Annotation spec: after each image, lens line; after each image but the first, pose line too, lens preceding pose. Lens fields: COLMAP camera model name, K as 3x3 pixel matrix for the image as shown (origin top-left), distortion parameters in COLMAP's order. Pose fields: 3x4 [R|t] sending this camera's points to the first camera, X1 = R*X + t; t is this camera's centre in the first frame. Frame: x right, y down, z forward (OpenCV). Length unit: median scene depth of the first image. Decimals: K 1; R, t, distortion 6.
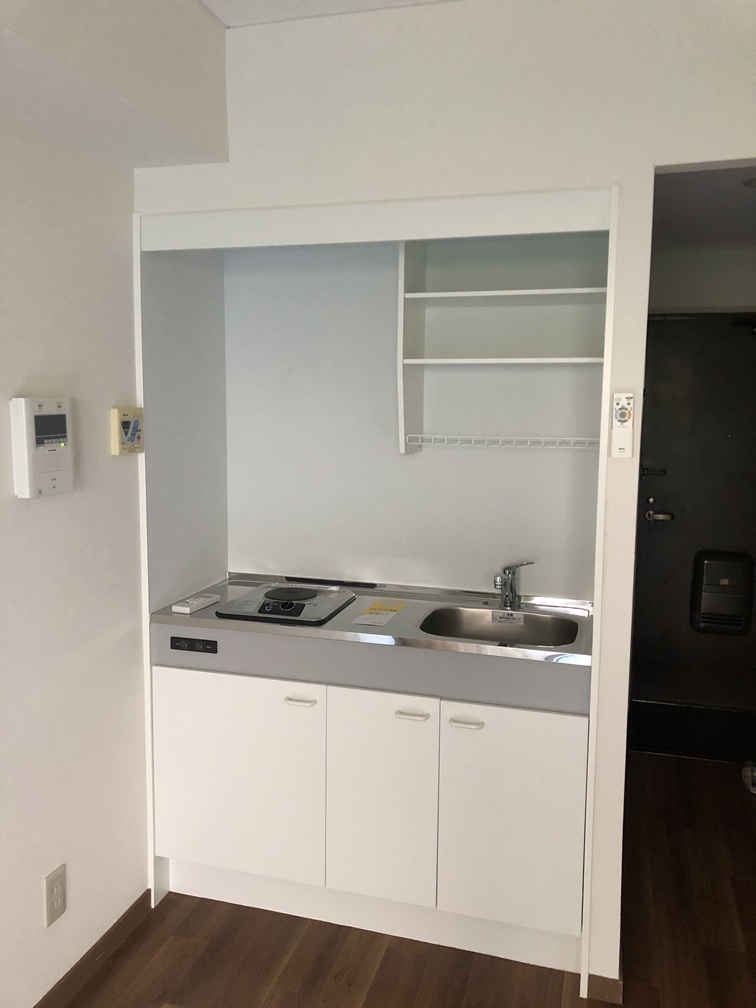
lens RADIAL K [[815.1, 0, 348.3], [0, 815.1, 489.1], [0, 0, 1]] dist [-0.019710, -0.027055]
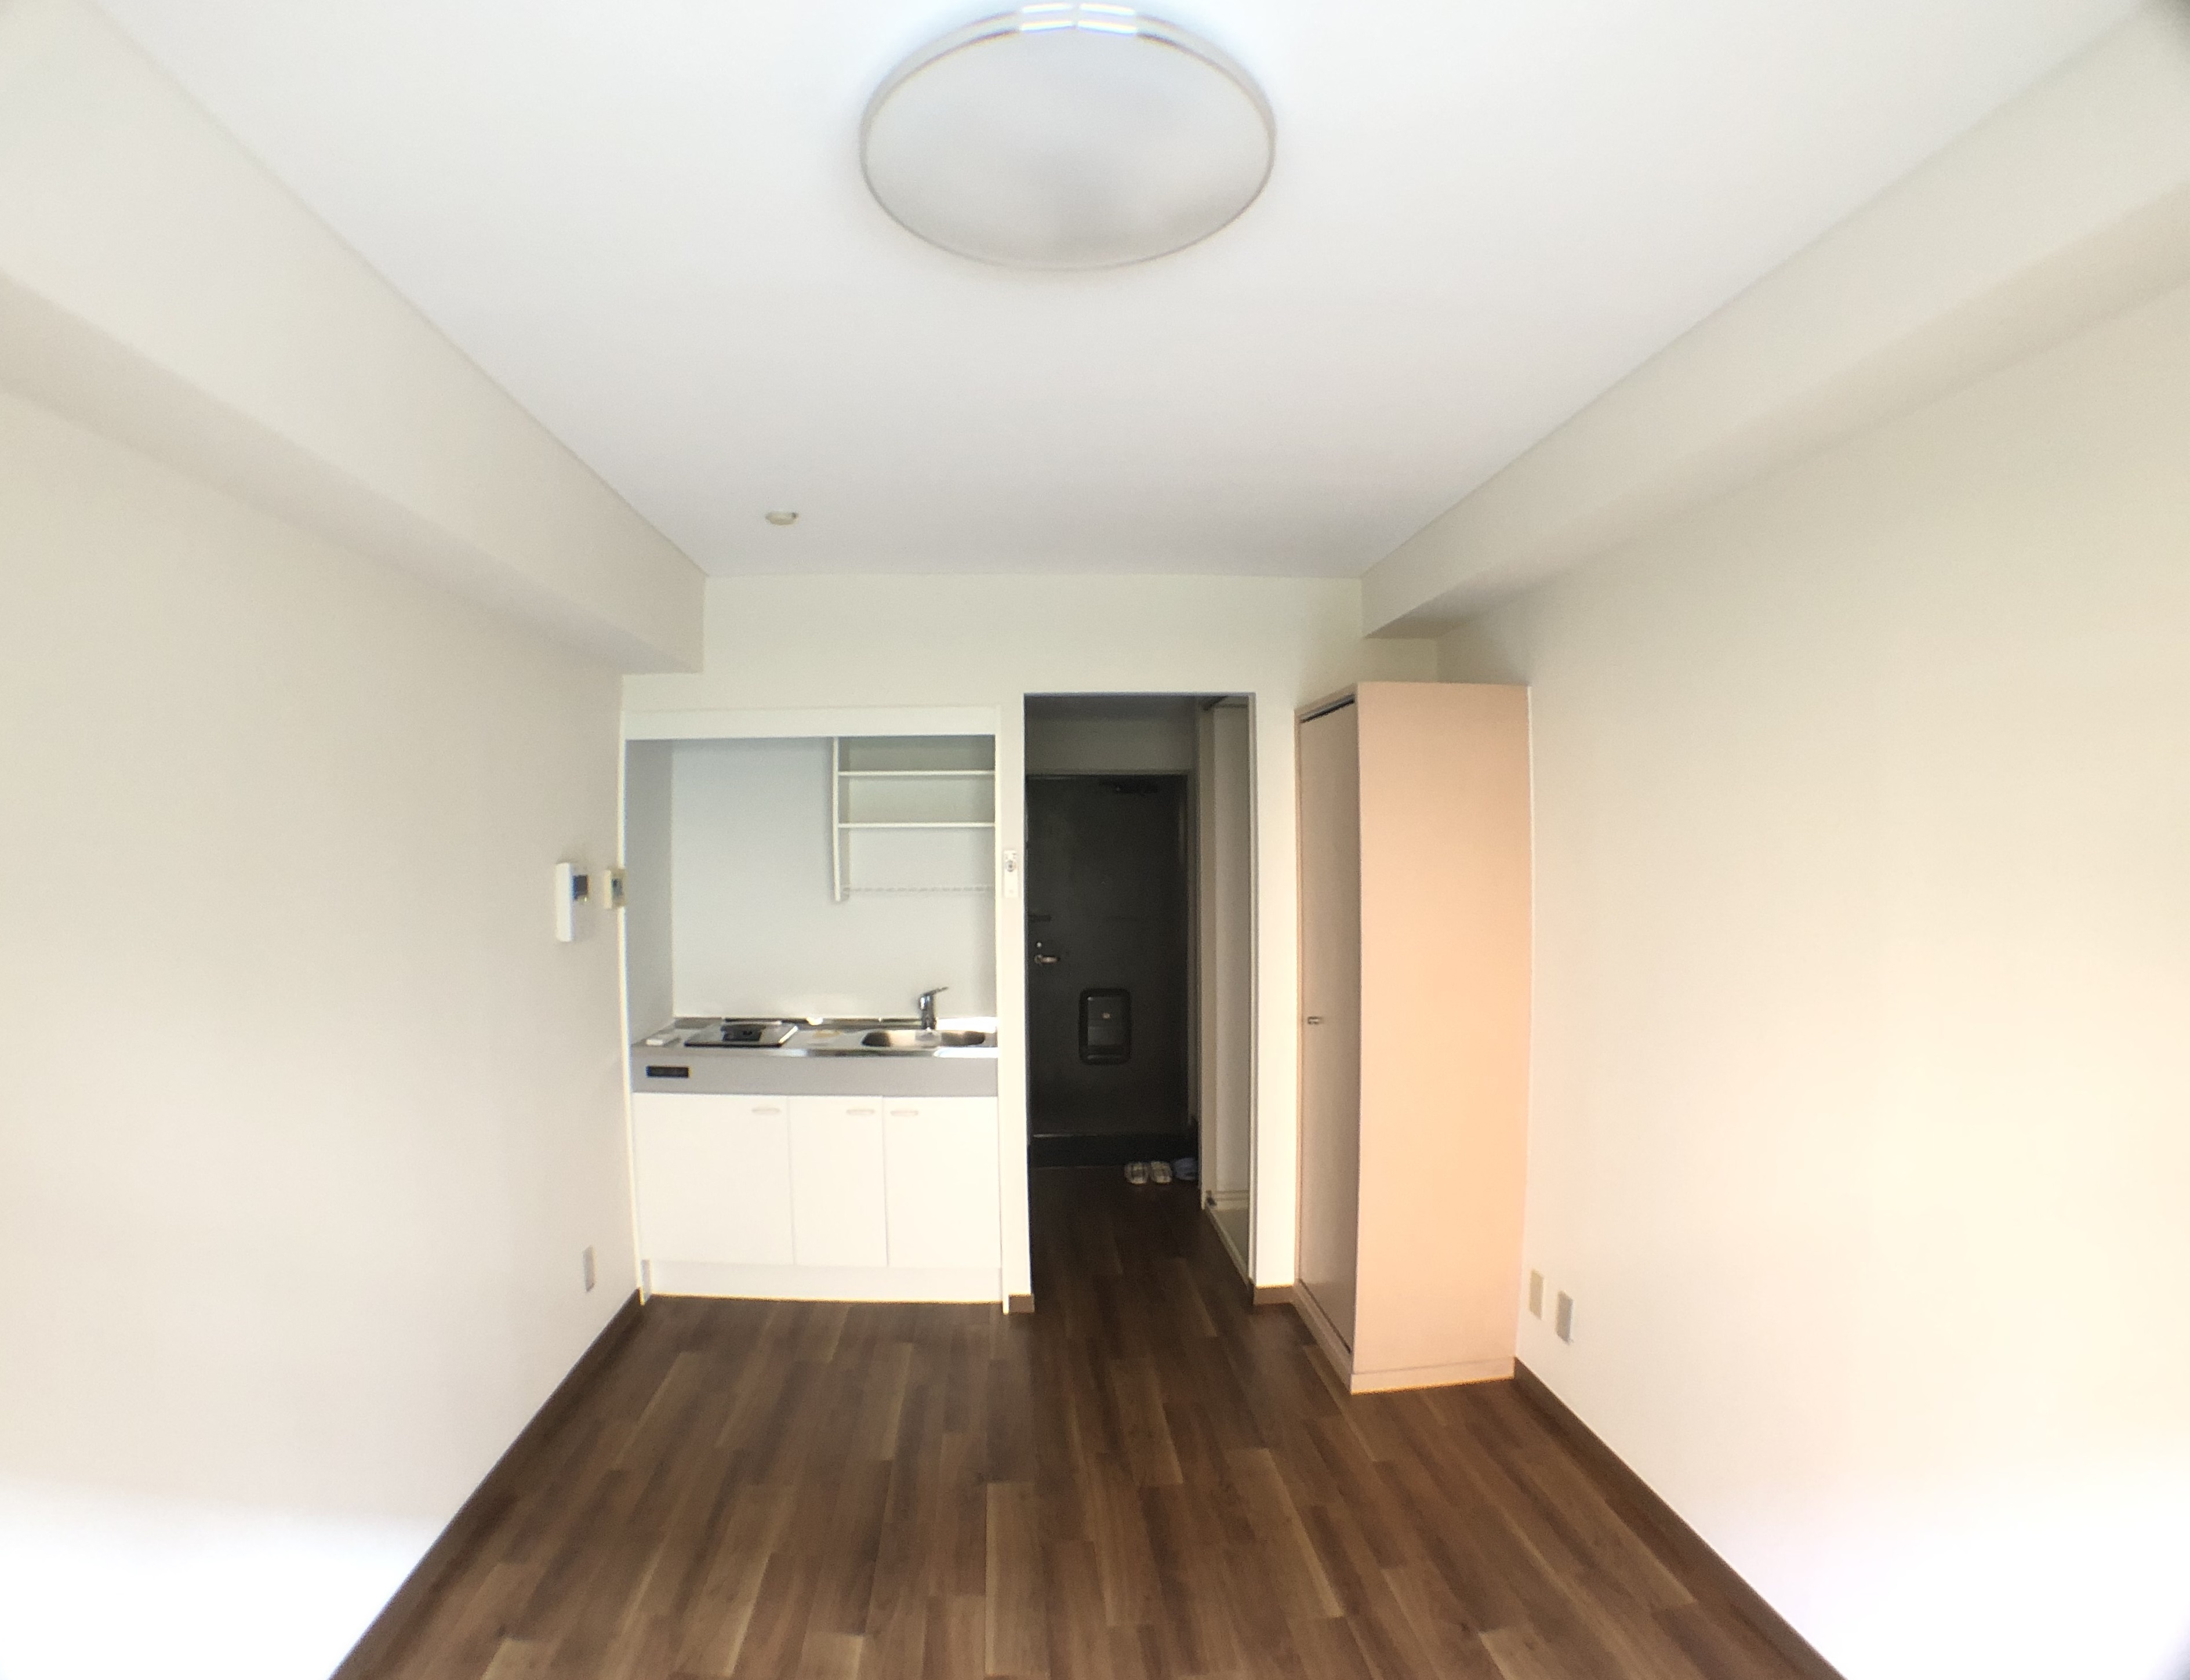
lens RADIAL K [[1902.4, 0, 1095.3], [0, 1902.4, 840.5], [0, 0, 1]] dist [-0.015912, -0.003335]
pose [[0.933267, -0.015263, 0.358859, -0.590250], [0.053321, 0.993914, -0.096396, 0.157943], [-0.355204, 0.109098, 0.928401, -1.766983]]
